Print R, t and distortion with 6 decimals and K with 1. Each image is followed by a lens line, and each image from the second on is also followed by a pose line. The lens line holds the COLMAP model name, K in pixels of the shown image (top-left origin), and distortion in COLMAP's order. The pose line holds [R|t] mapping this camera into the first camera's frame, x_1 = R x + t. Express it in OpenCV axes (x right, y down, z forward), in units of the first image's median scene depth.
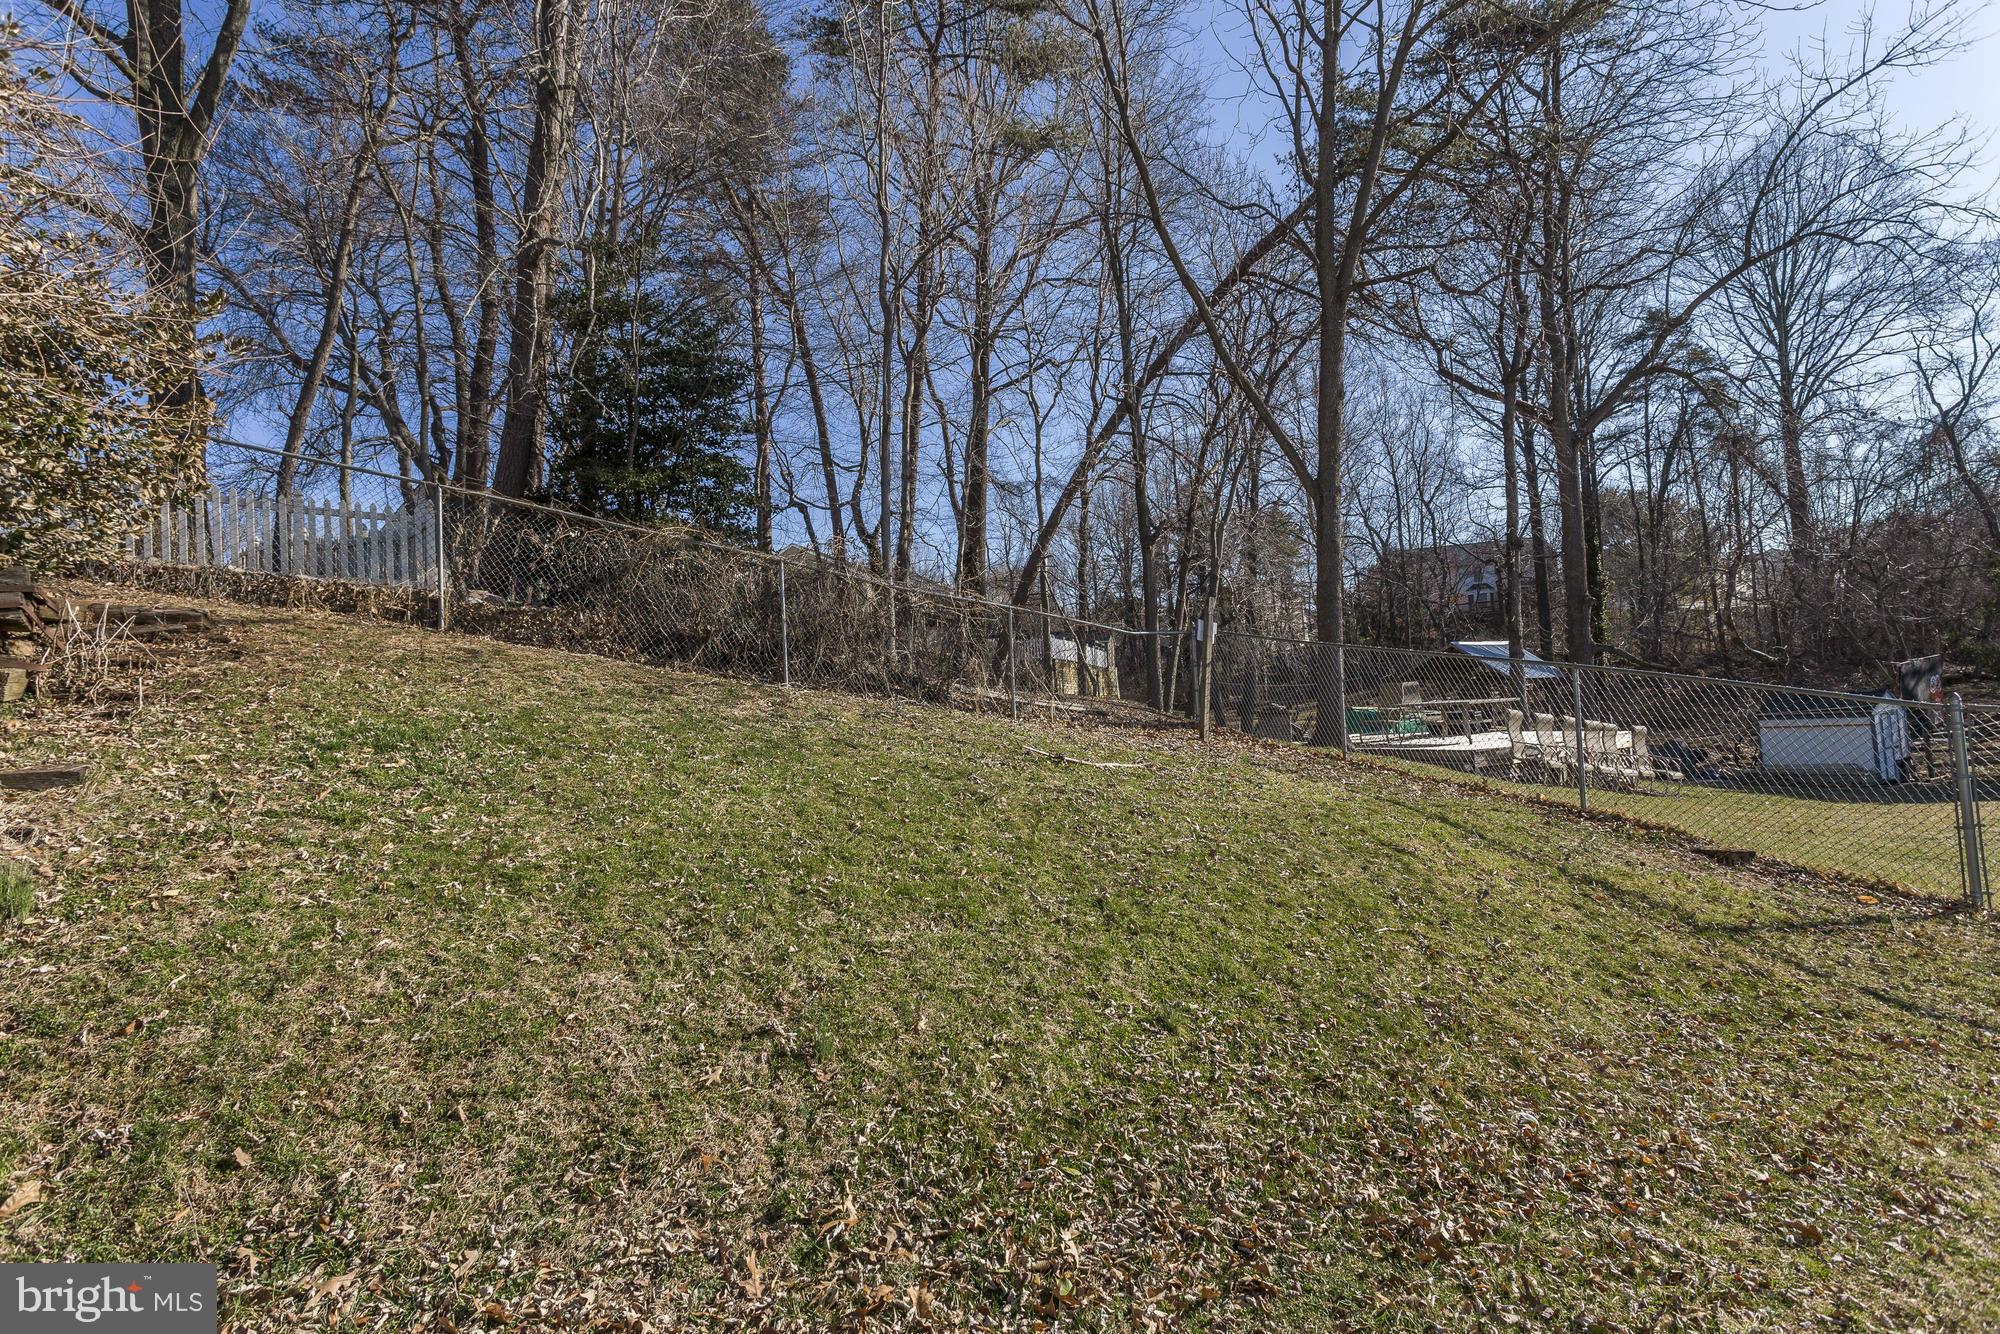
lens RADIAL K [[954.4, 0, 998.4], [0, 954.4, 664.3], [0, 0, 1]] dist [0.001730, 0.000351]
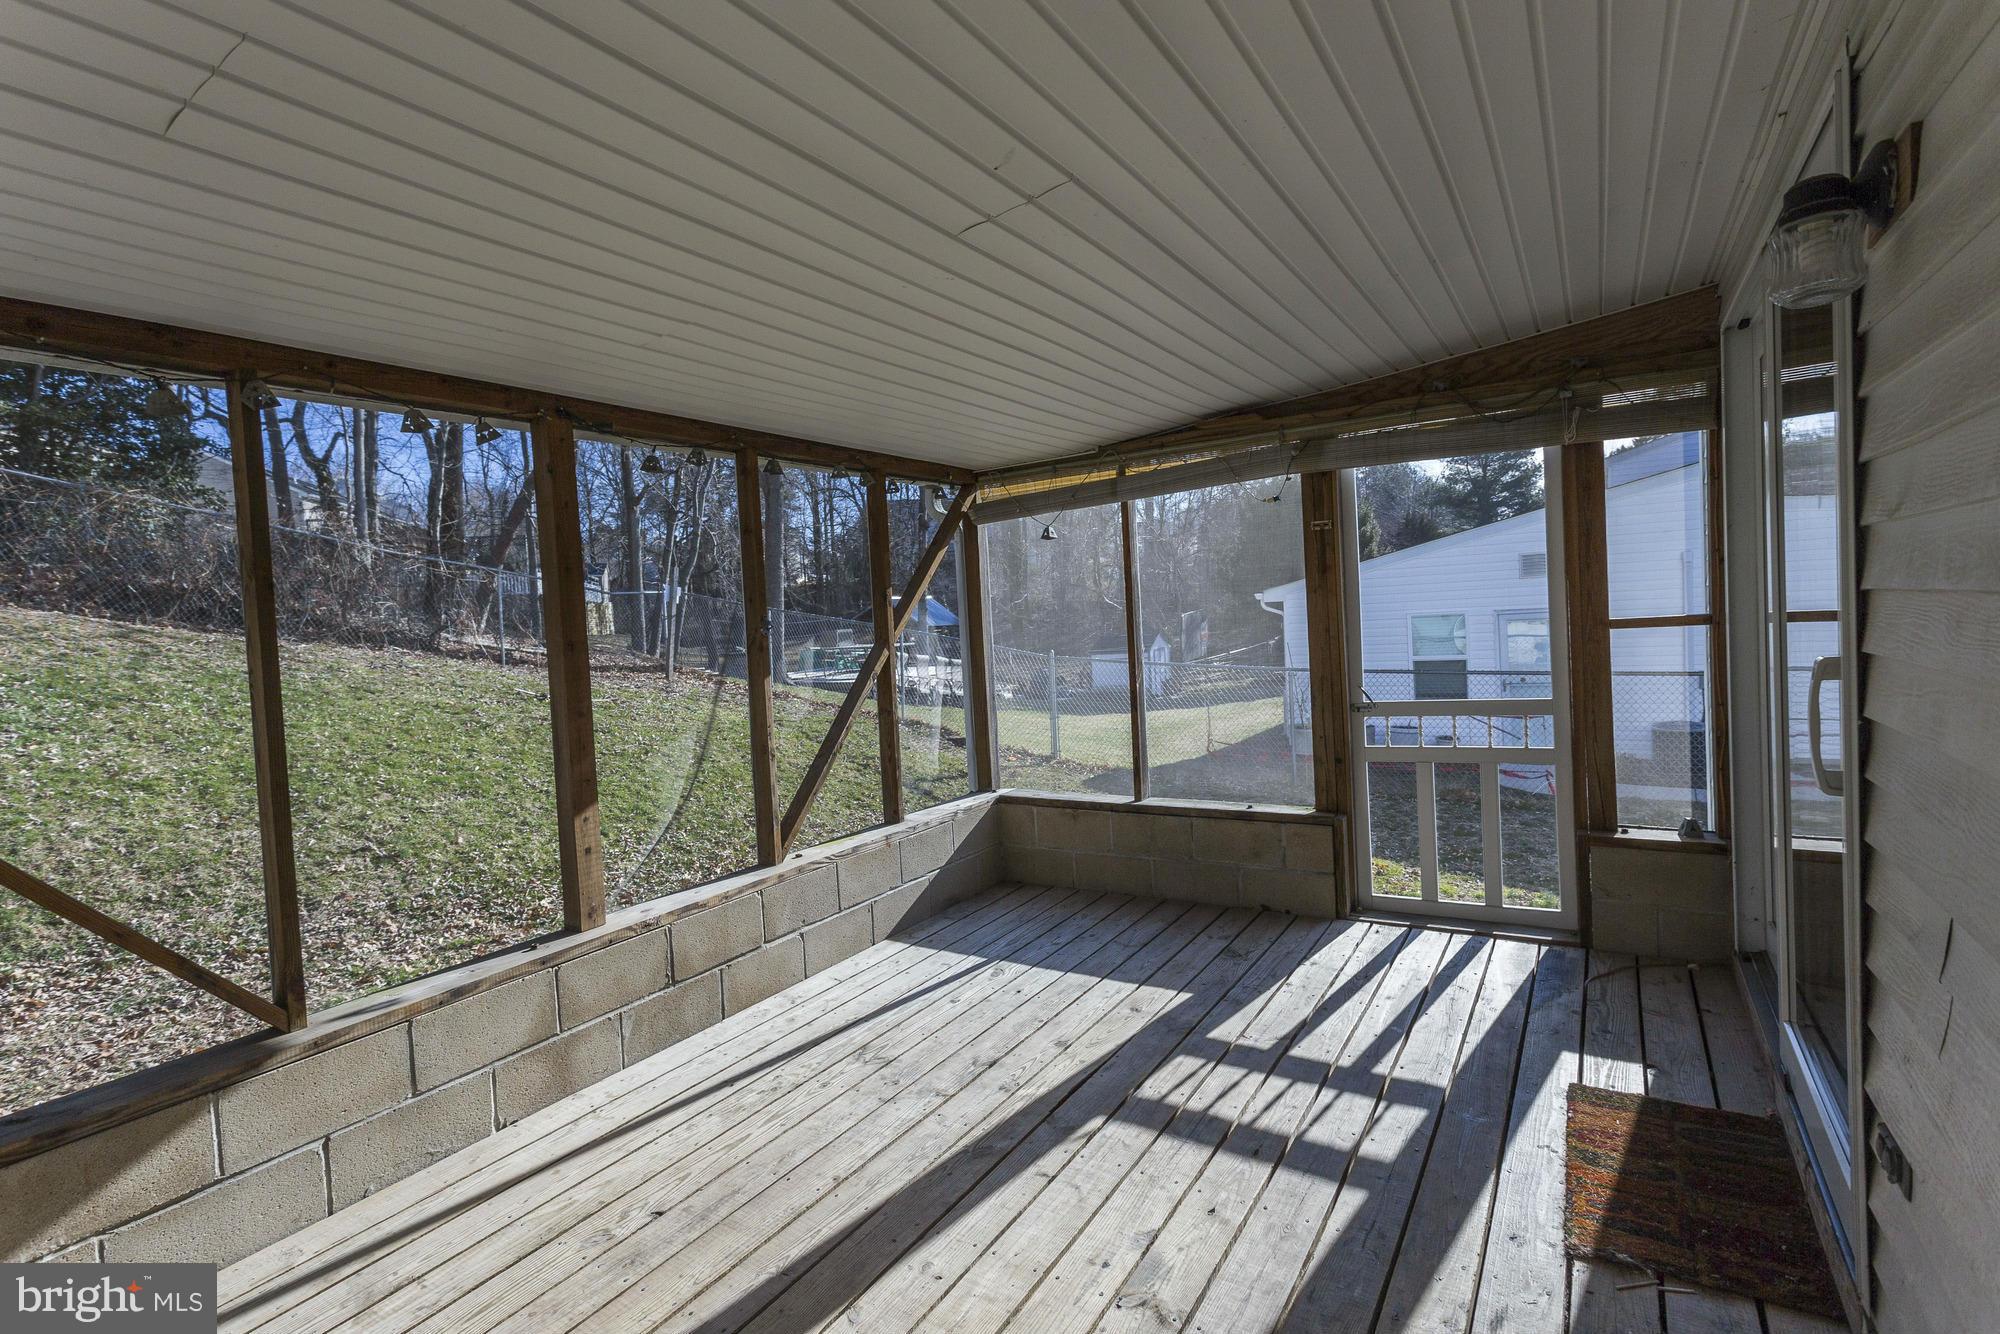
lens RADIAL K [[954.4, 0, 997.9], [0, 954.4, 659.1], [0, 0, 1]] dist [0.001730, 0.000351]
pose [[0.876386, -0.009406, 0.481517, -0.036807], [-0.022342, 0.997939, 0.060157, -0.078745], [-0.481090, -0.063478, 0.874370, -0.766923]]
